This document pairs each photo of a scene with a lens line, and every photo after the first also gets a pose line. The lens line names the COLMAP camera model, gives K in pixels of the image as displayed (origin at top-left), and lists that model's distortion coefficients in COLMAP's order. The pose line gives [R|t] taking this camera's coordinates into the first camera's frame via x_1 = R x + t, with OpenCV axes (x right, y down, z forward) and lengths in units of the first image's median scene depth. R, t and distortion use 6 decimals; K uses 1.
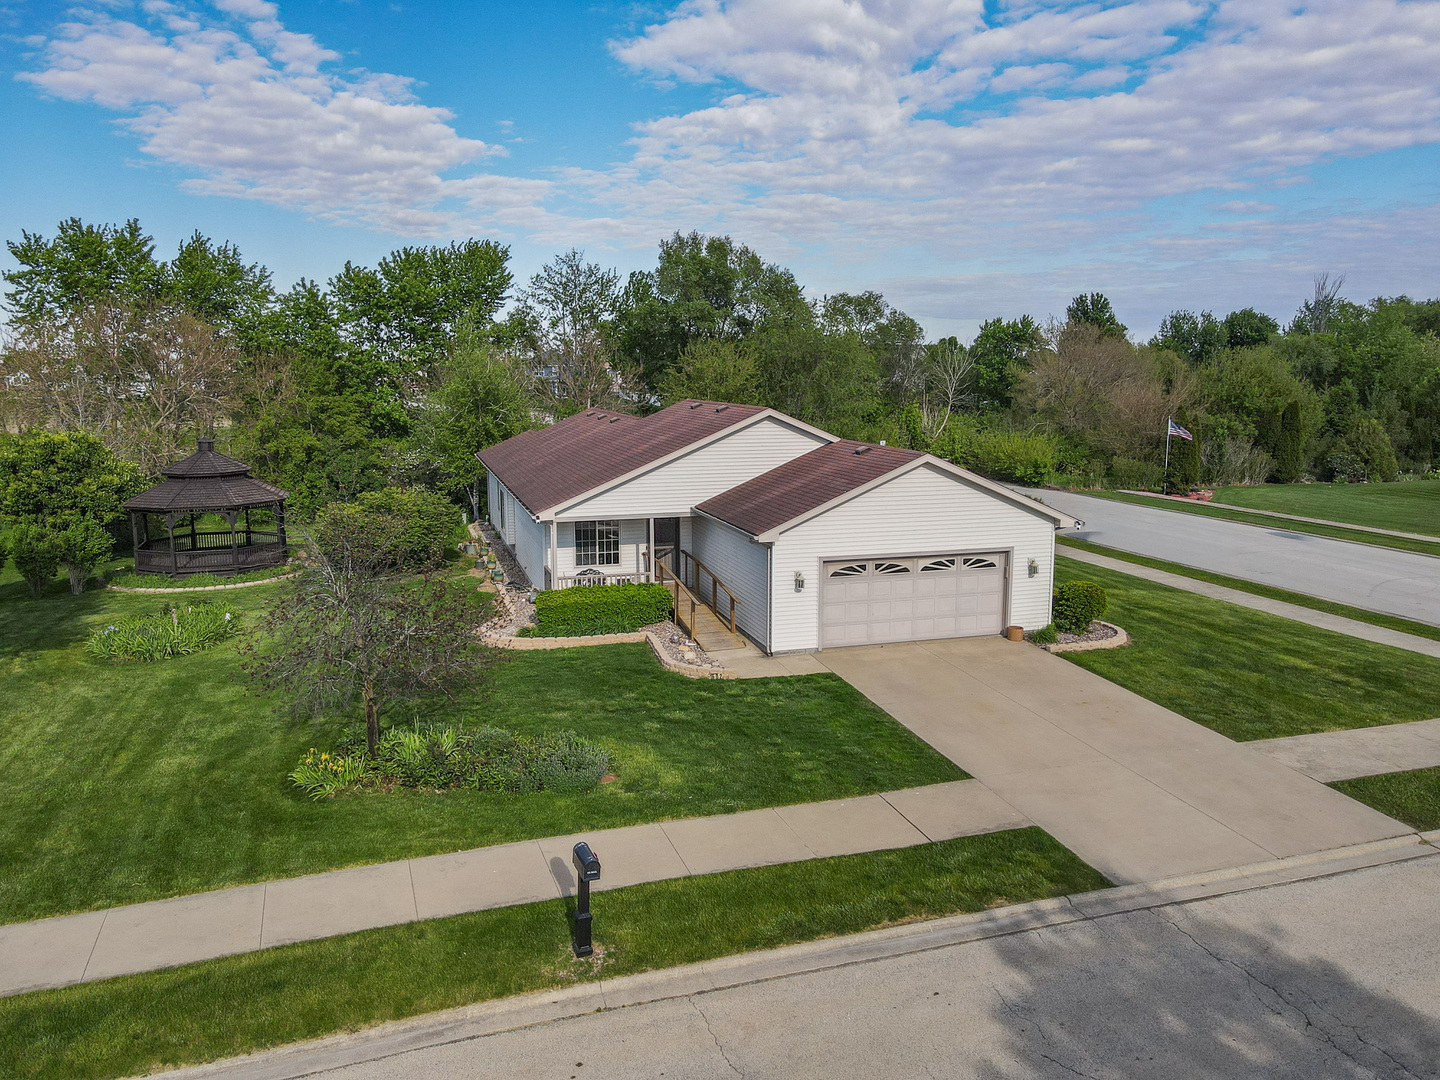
lens RADIAL K [[1022.7, 0, 720.0], [0, 1022.7, 540.0], [0, 0, 1]] dist [-0.022147, 0.064322]
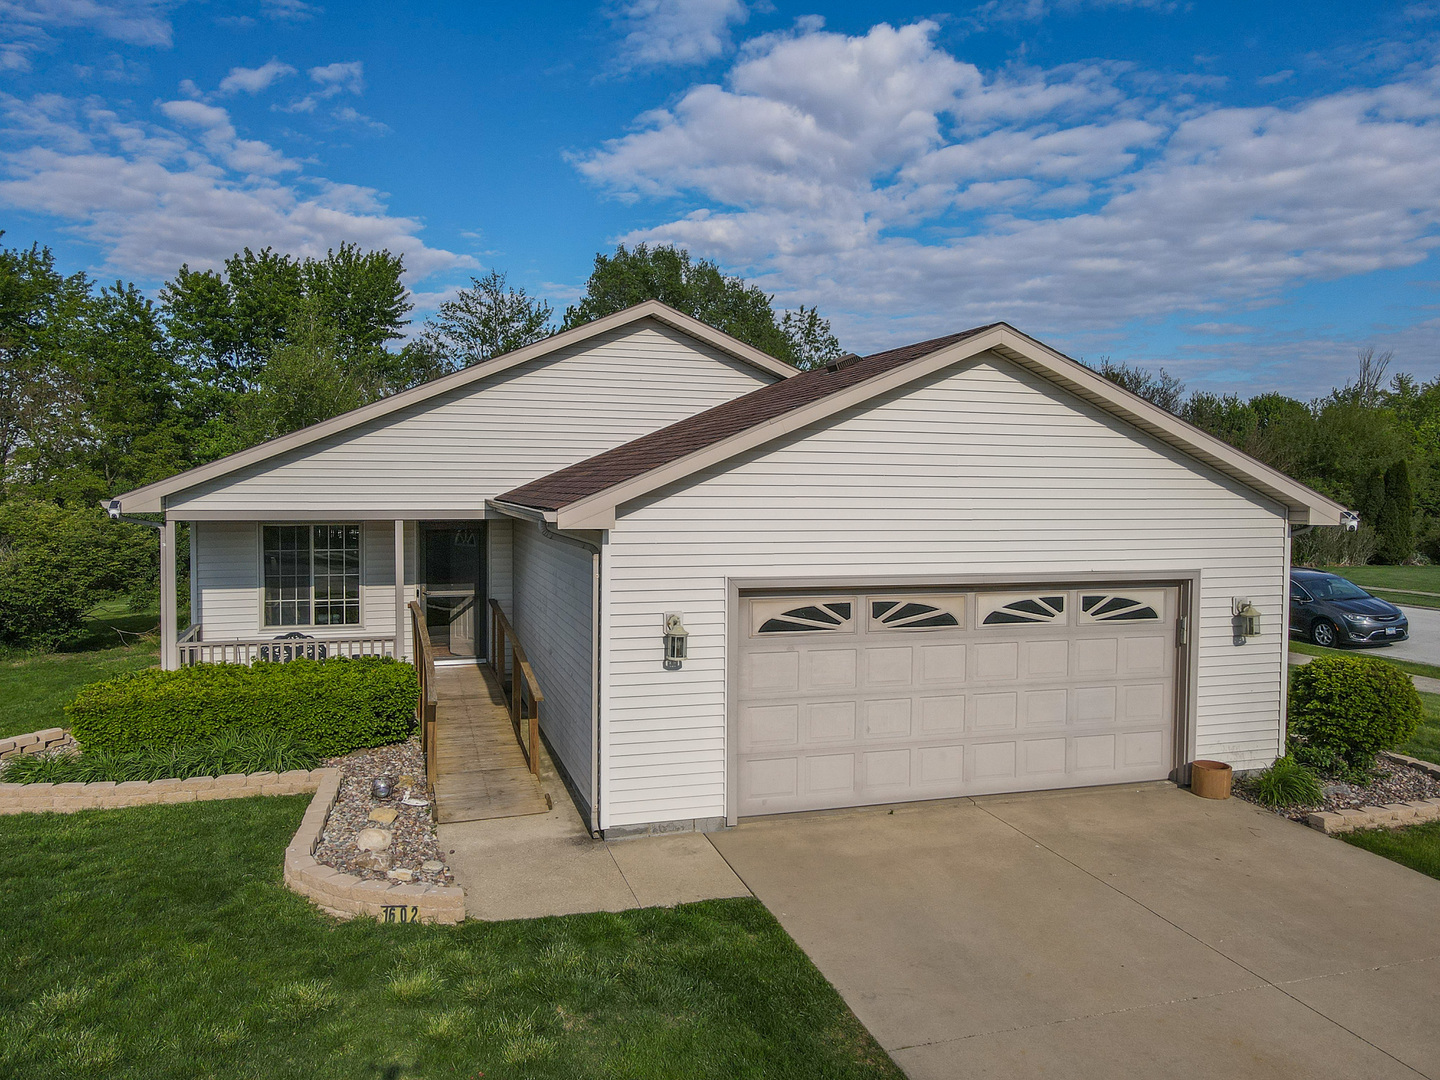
lens RADIAL K [[1065.1, 0, 720.0], [0, 1065.1, 540.0], [0, 0, 1]] dist [0.010844, 0.003035]
pose [[0.999896, 0.008729, 0.011508, 0.078004], [-0.007492, 0.994604, -0.103472, 0.038385], [-0.012350, 0.103375, 0.994566, 0.522221]]
